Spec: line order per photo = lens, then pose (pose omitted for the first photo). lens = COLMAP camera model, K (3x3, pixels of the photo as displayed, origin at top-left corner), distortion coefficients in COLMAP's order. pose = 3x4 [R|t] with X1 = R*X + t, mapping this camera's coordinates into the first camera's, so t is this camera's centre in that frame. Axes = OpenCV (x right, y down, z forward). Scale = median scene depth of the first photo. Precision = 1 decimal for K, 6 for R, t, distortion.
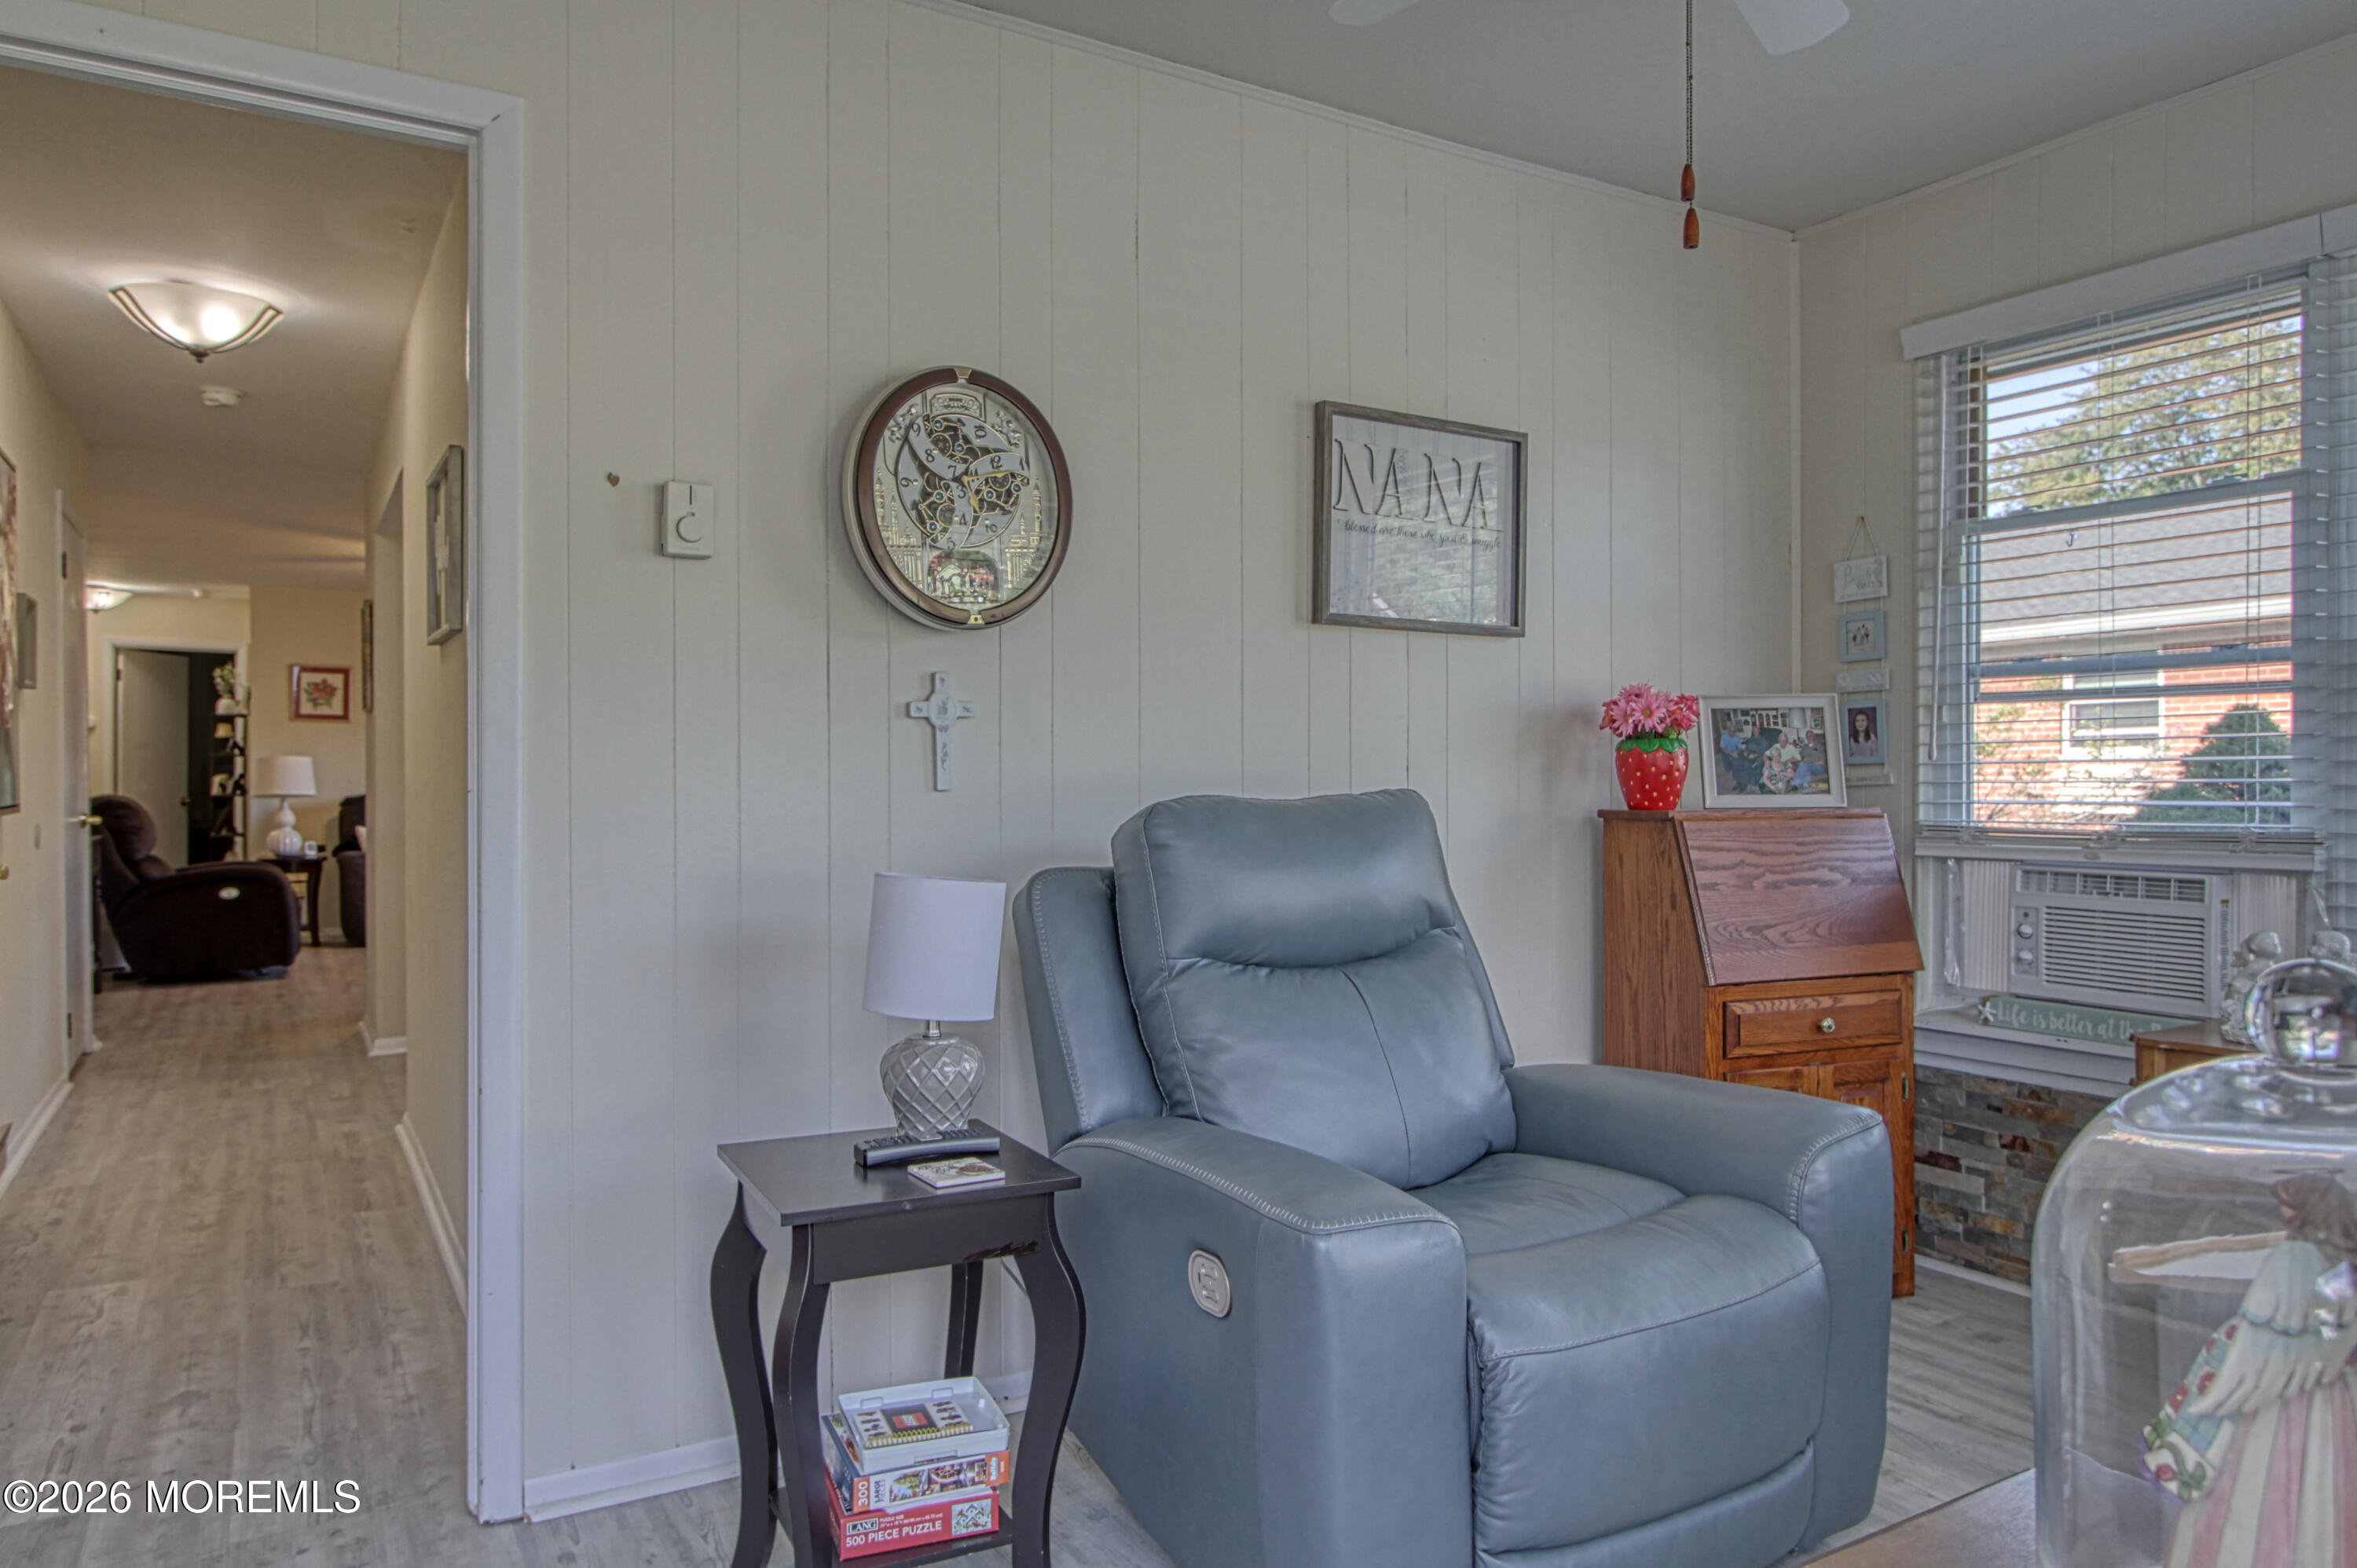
lens RADIAL K [[1549.8, 0, 1176.2], [0, 1549.8, 778.1], [0, 0, 1]] dist [-0.003576, -0.001289]
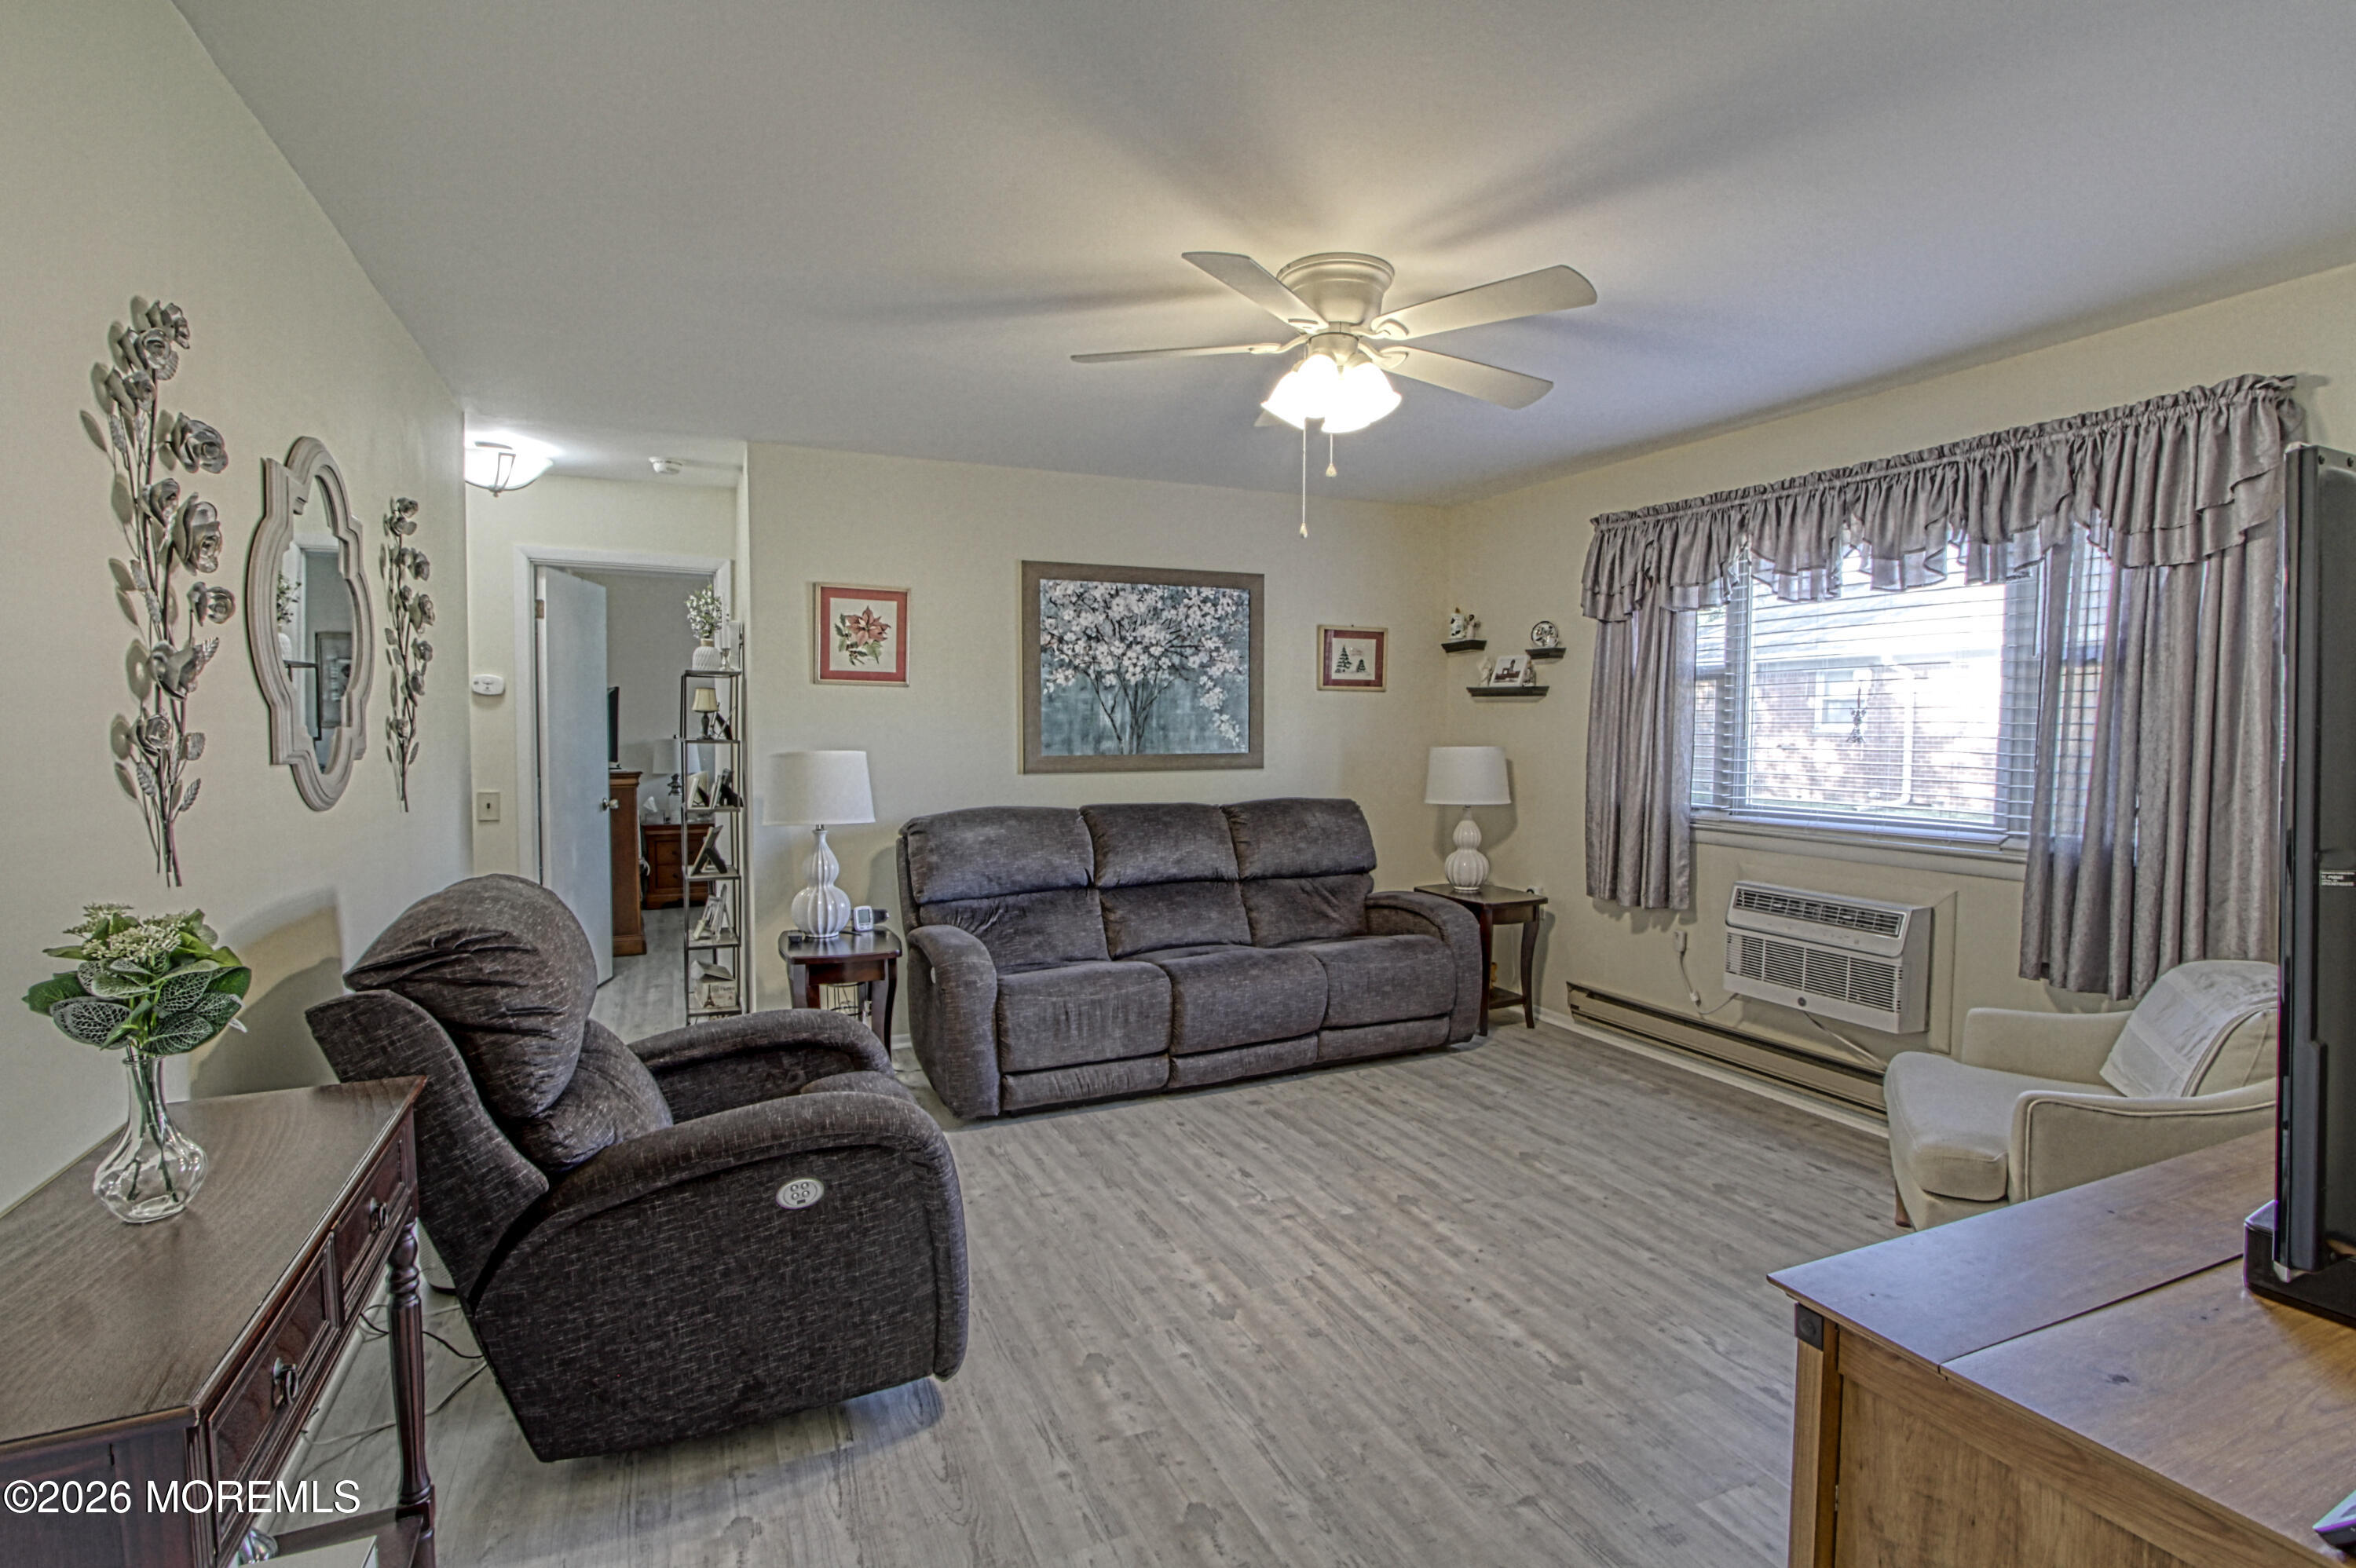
lens RADIAL K [[1105.8, 0, 1142.5], [0, 1105.8, 770.0], [0, 0, 1]] dist [-0.017058, 0.000405]
pose [[0.991884, 0.008724, -0.126843, -0.407743], [-0.003425, 0.999114, 0.041936, -0.022804], [0.127097, -0.041162, 0.991036, 0.621764]]
